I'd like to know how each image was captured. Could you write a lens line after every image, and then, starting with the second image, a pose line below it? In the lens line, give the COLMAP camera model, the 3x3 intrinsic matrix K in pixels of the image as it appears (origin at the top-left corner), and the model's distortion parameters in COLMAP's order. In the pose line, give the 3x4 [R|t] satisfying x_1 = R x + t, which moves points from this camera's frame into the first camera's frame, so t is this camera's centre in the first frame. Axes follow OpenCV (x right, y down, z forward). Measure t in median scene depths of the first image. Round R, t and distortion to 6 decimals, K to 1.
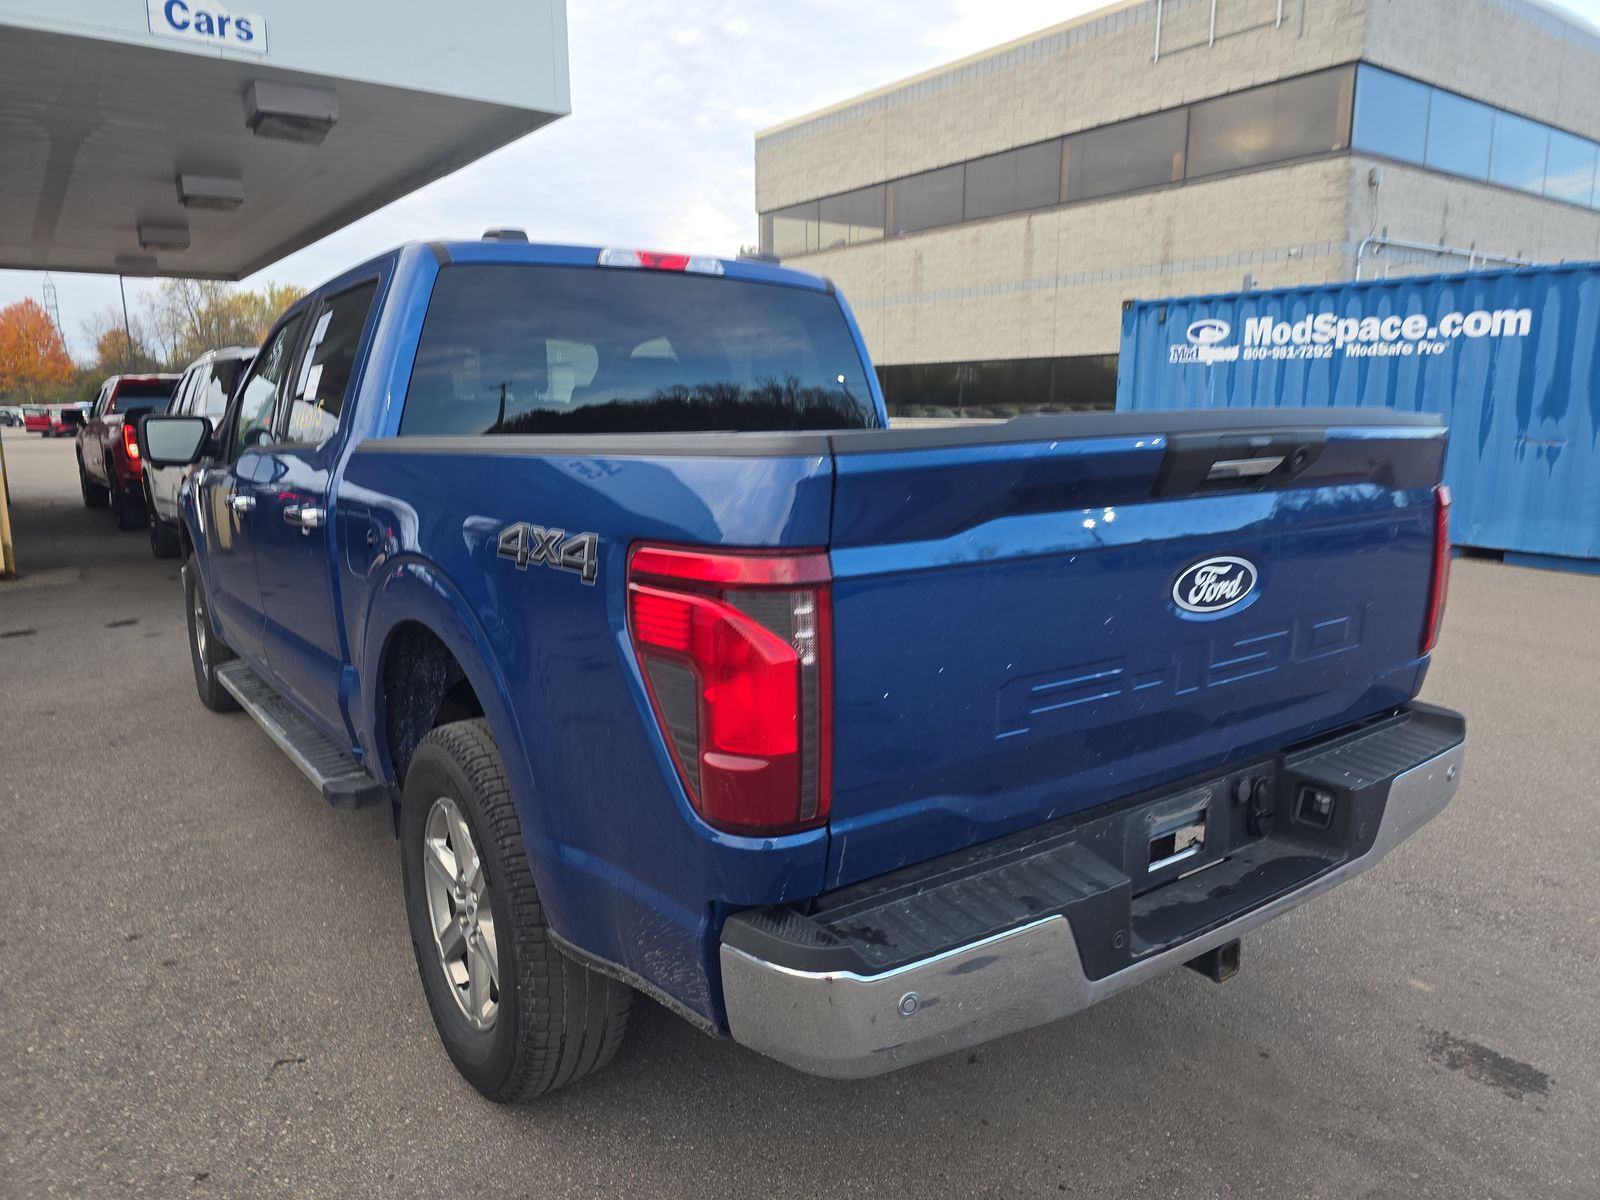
lens RADIAL K [[1050.4, 0, 804.6], [0, 1050.4, 604.4], [0, 0, 1]] dist [0.037223, -0.031925]
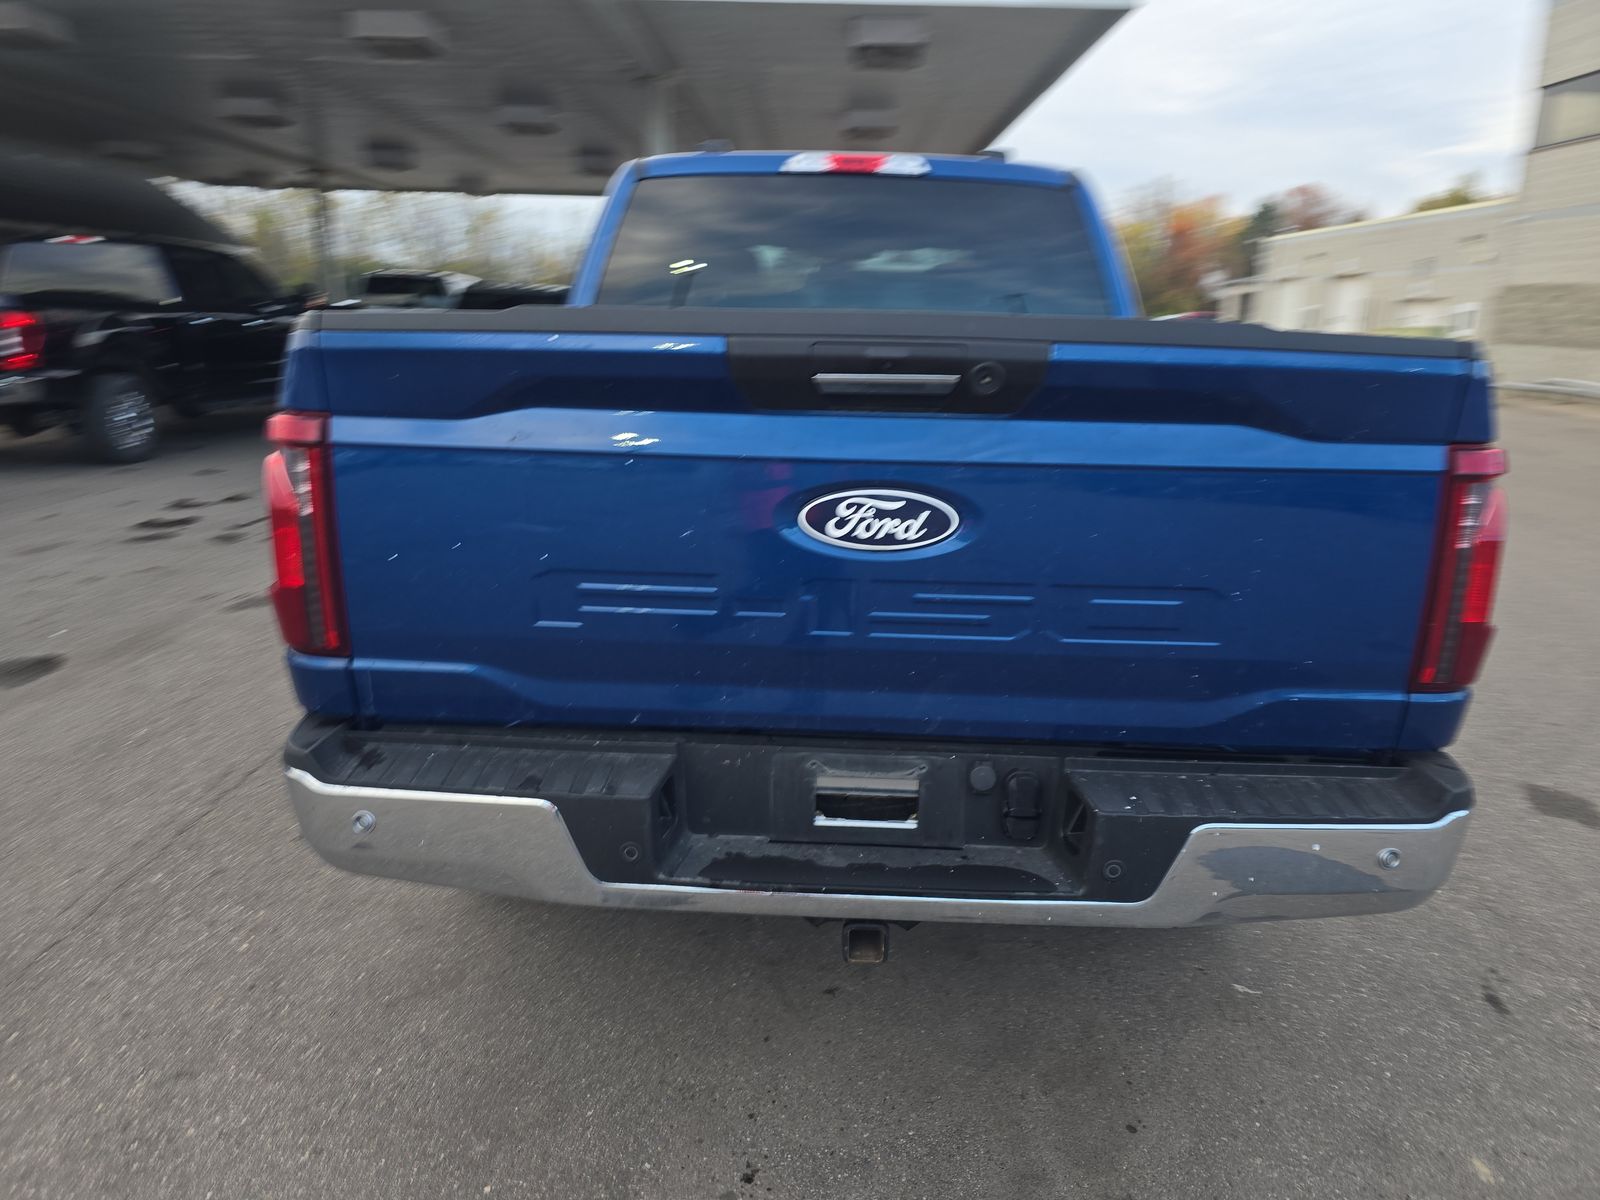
lens RADIAL K [[1050.4, 0, 803.8], [0, 1050.4, 605.9], [0, 0, 1]] dist [0.037223, -0.031925]
pose [[0.797946, 0.179499, -0.575380, 0.933516], [-0.137047, 0.983653, 0.116808, -0.046350], [0.586941, -0.014353, 0.809502, 0.291646]]
